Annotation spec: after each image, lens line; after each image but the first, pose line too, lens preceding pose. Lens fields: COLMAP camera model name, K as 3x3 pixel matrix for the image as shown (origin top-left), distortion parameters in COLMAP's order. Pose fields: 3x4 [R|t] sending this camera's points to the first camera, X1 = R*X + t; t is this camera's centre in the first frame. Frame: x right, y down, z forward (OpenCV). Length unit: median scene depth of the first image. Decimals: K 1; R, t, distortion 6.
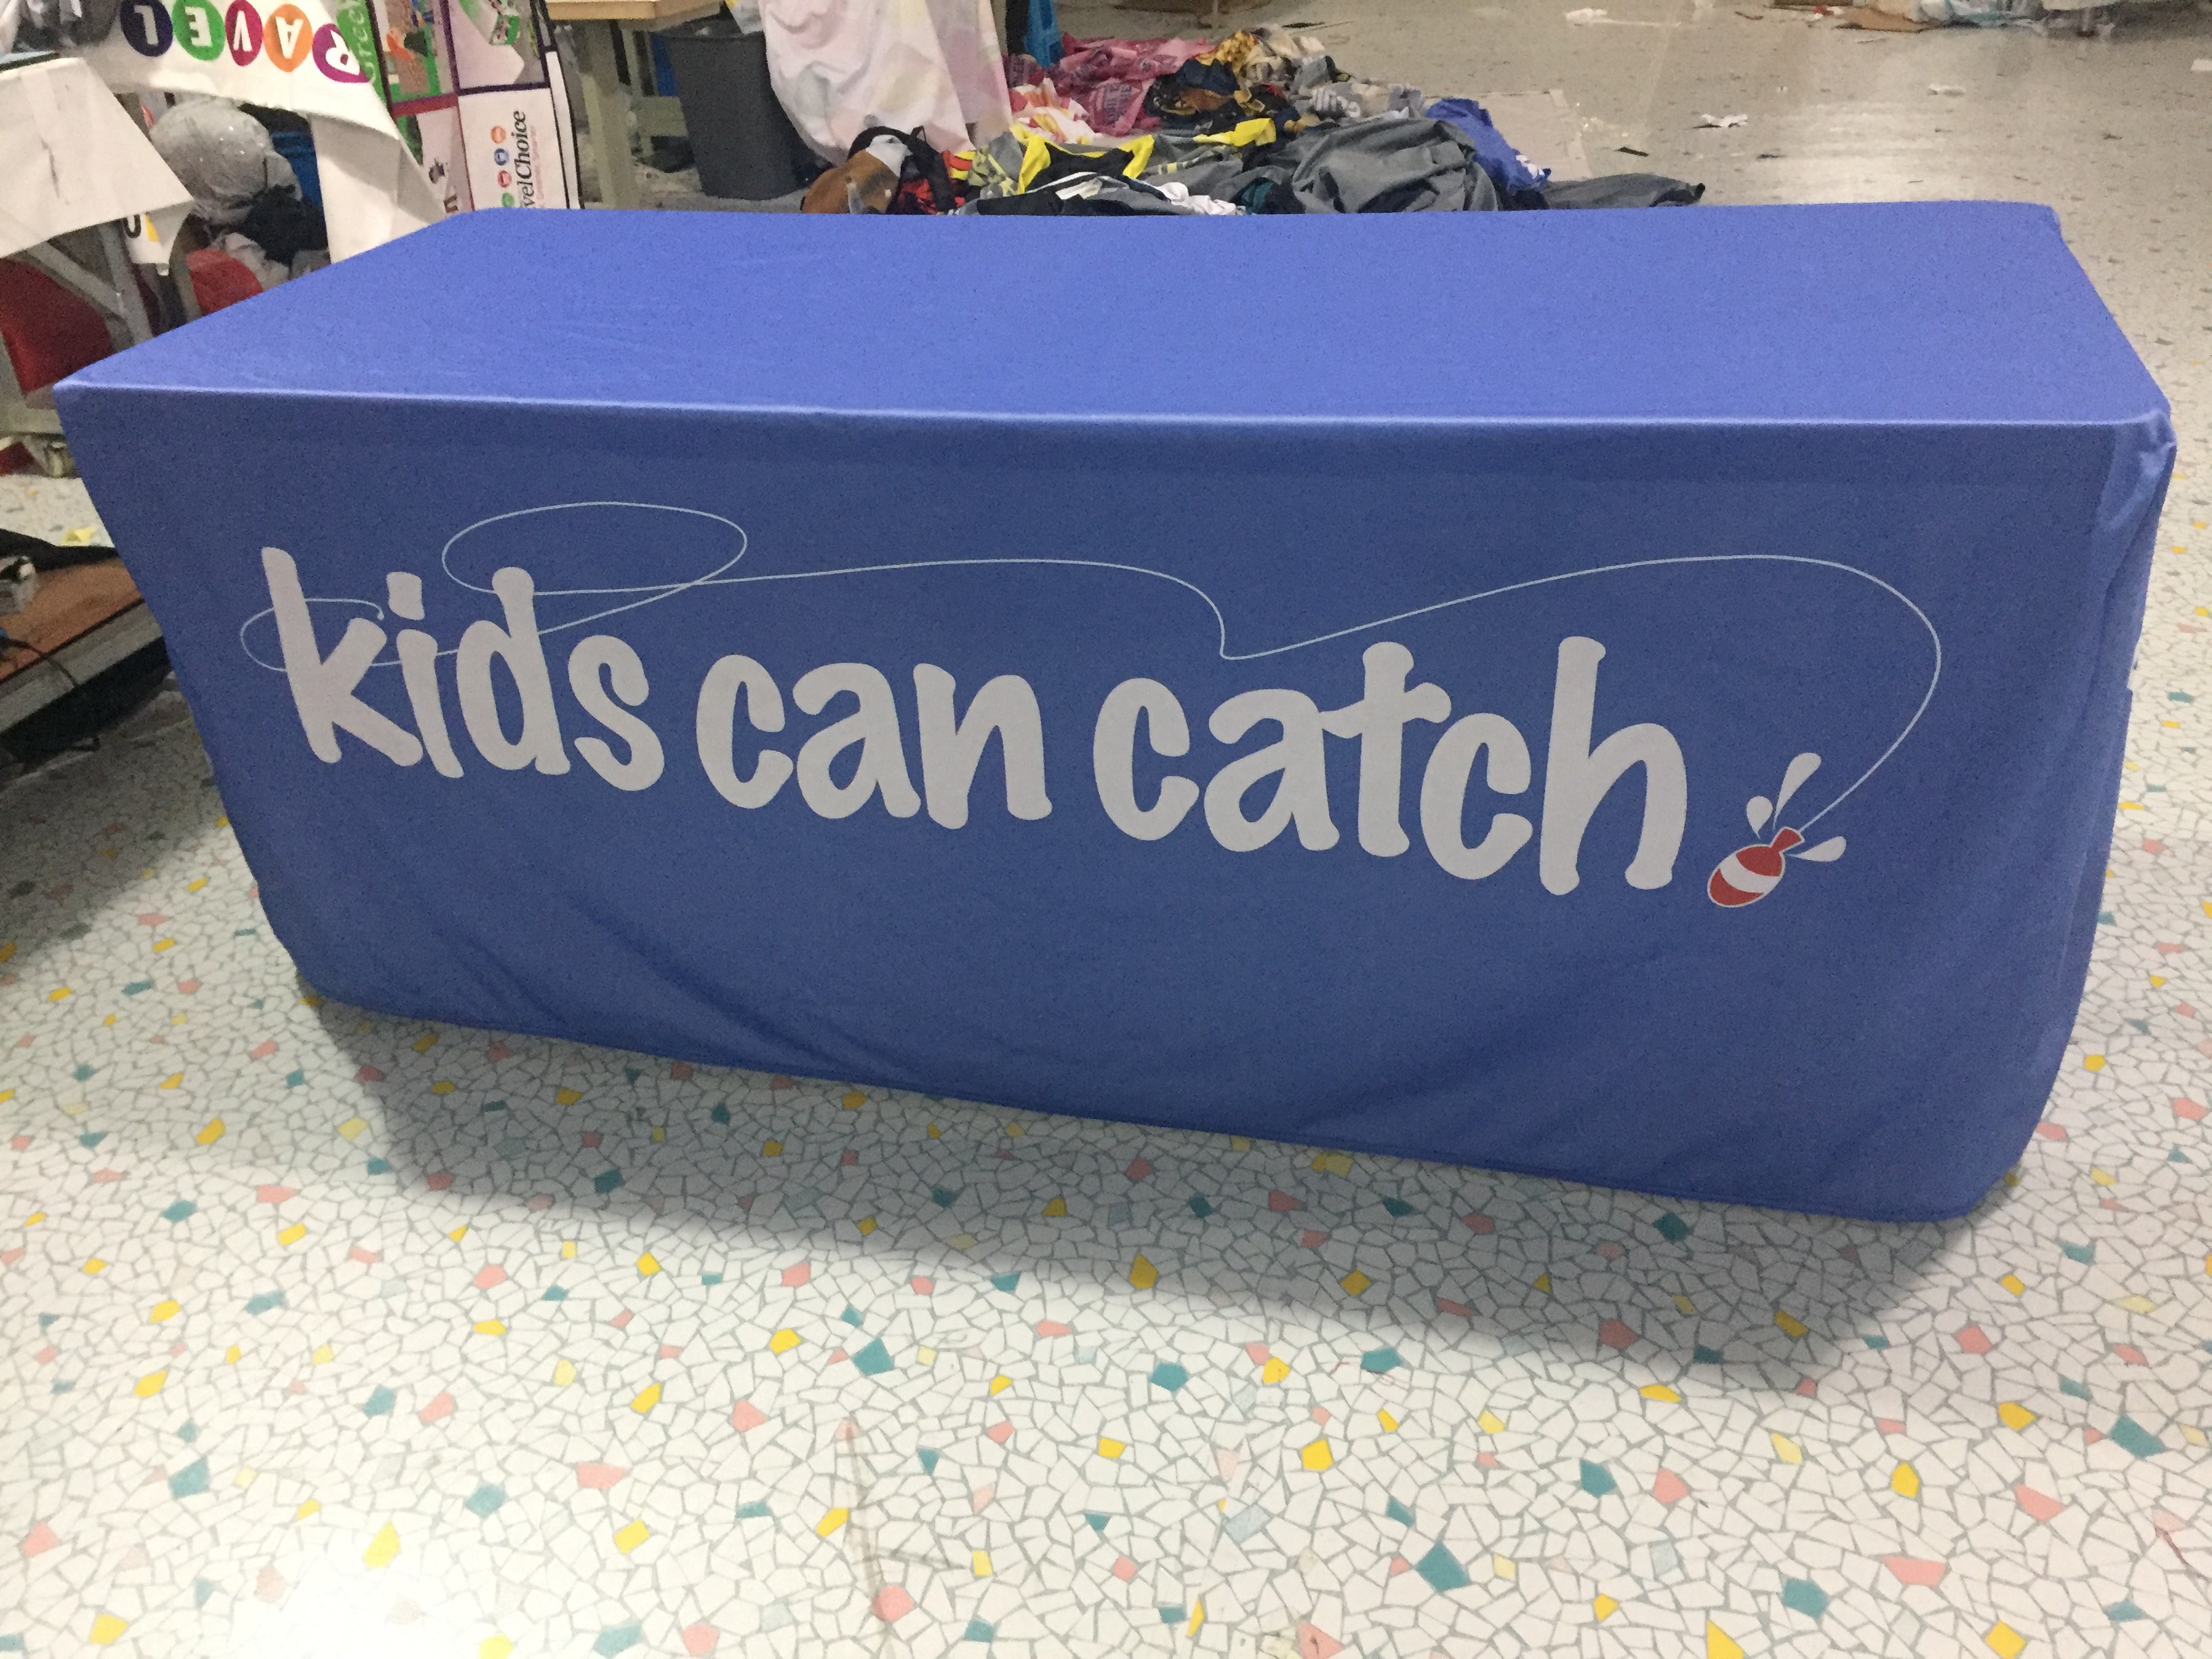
lens RADIAL K [[1847.2, 0, 1106.0], [0, 1847.2, 829.5], [0, 0, 1]] dist [0.101137, -0.144924]
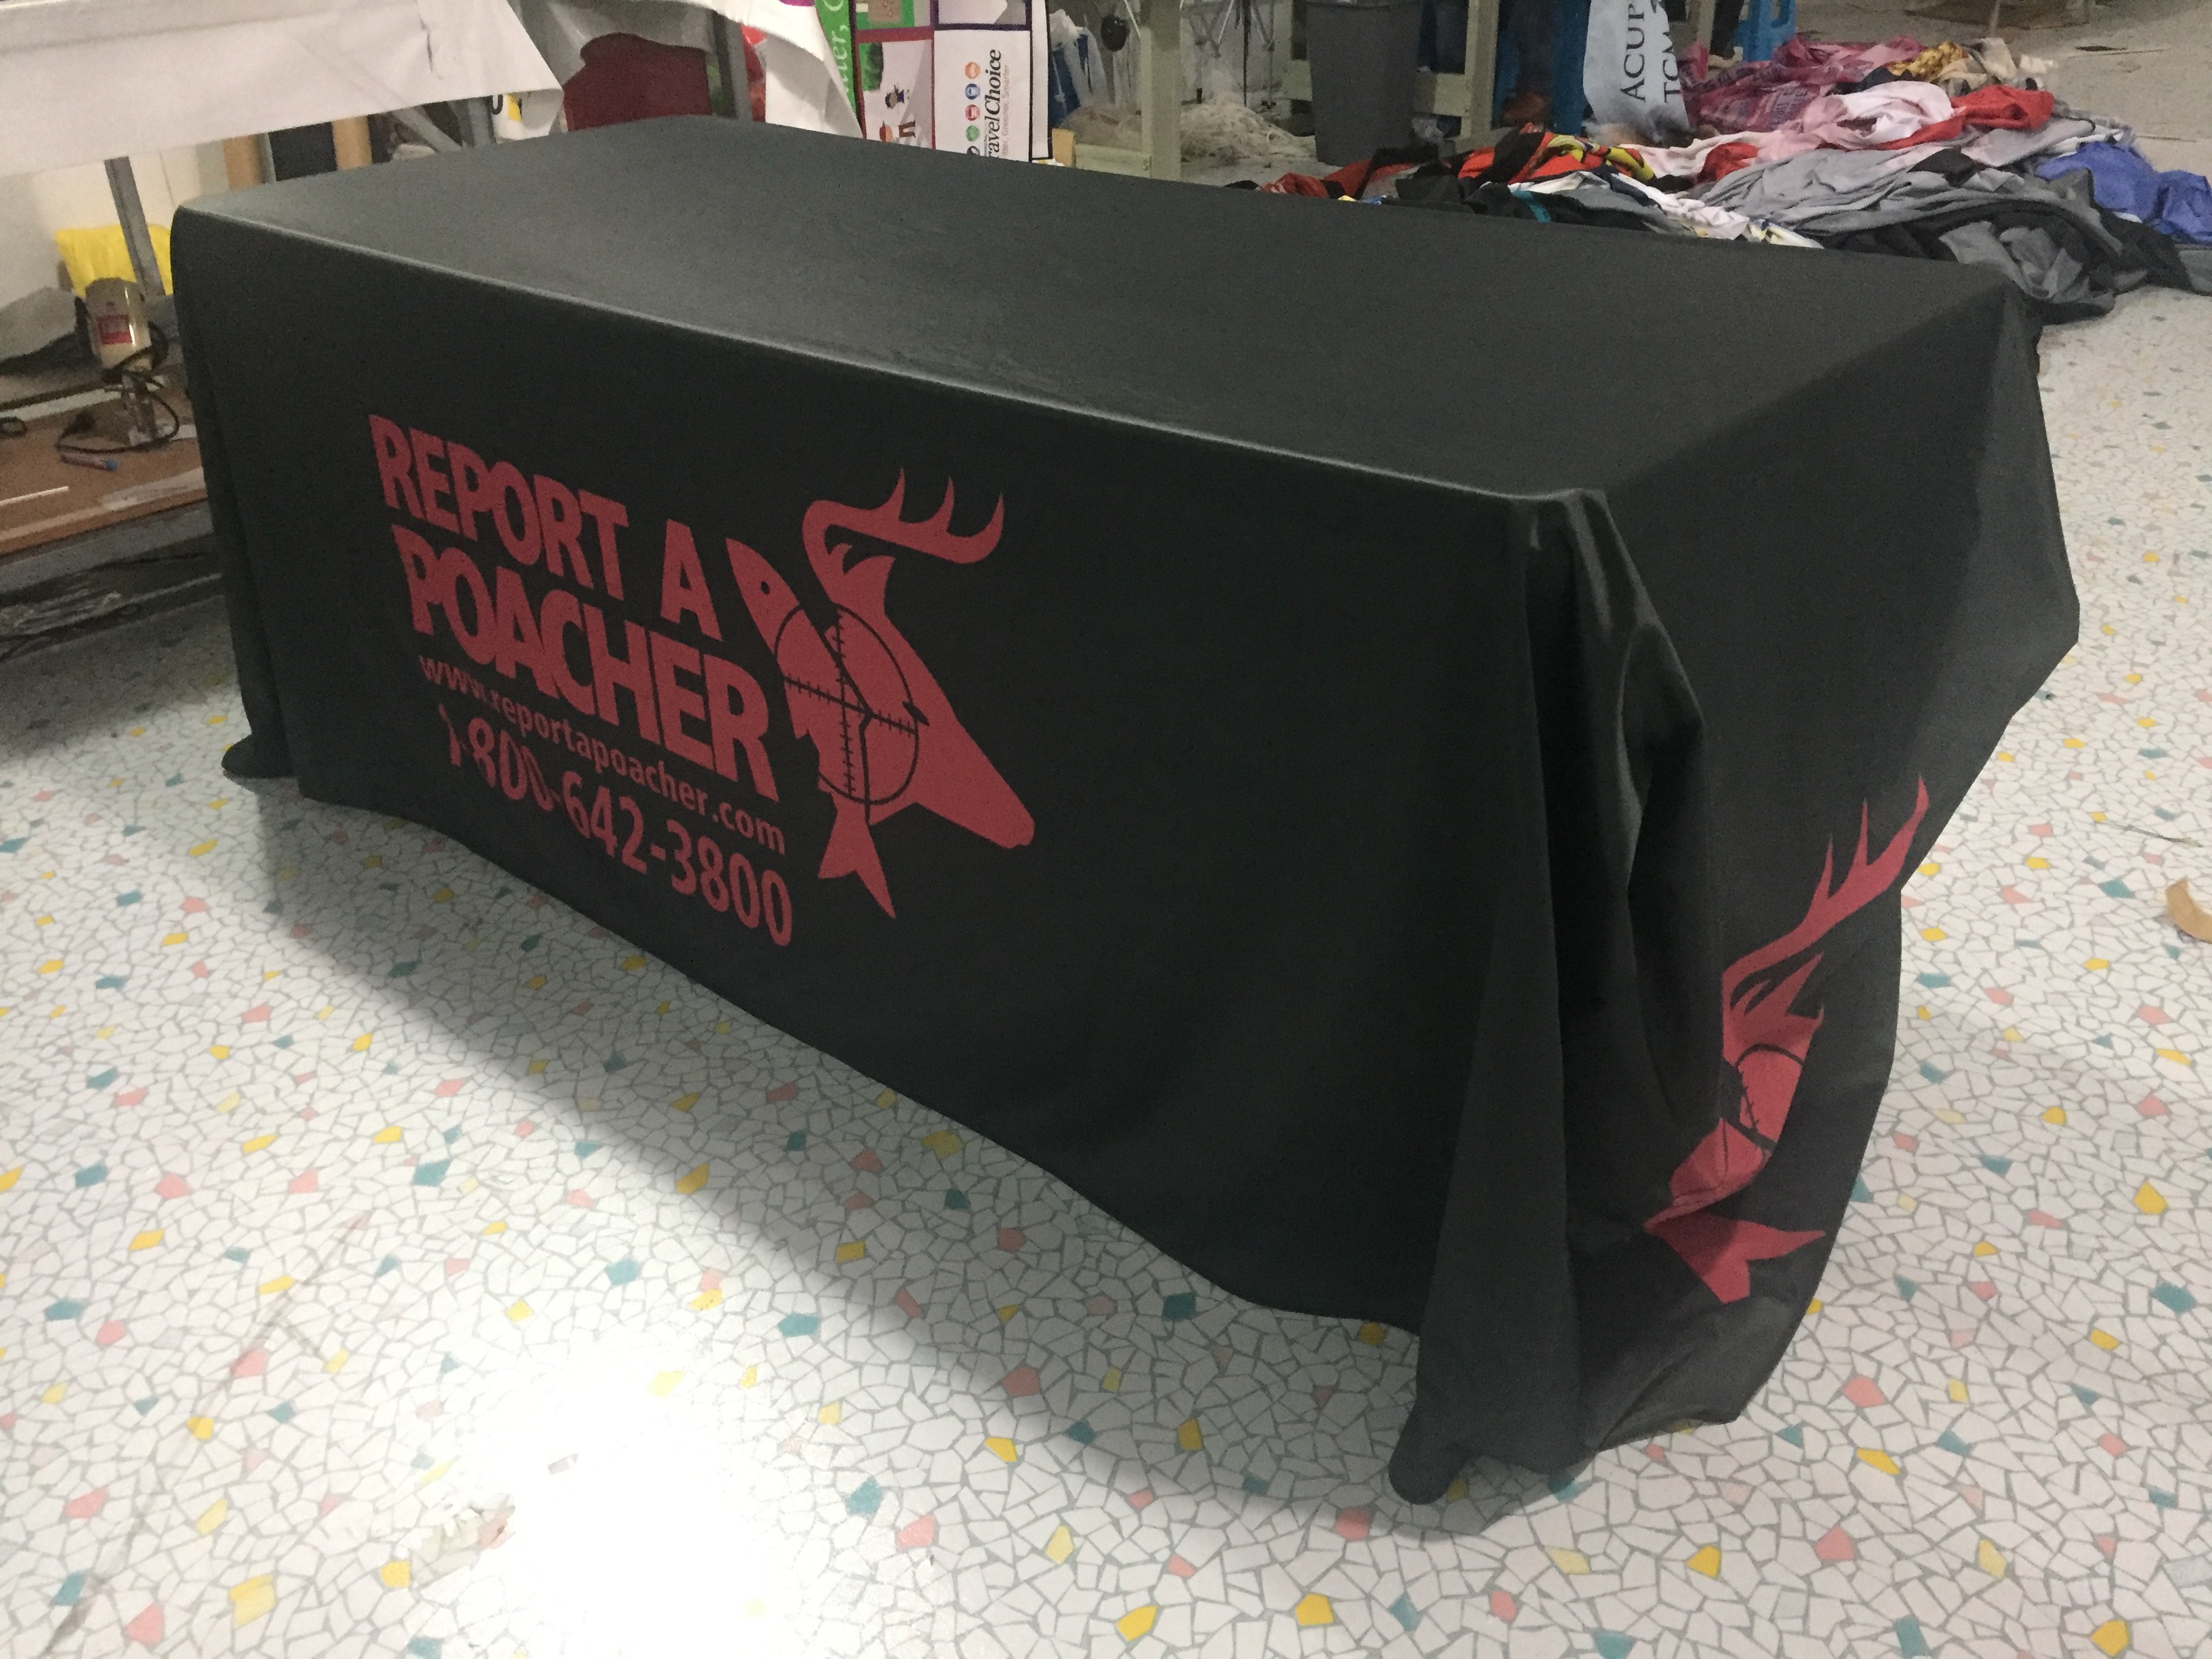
lens RADIAL K [[1850.8, 0, 1106.0], [0, 1850.8, 829.5], [0, 0, 1]] dist [0.096428, -0.138388]
pose [[0.898205, 0.237440, -0.369933, 0.535988], [-0.235136, 0.970568, 0.052041, -0.052507], [0.371402, 0.040241, 0.927600, 0.122065]]
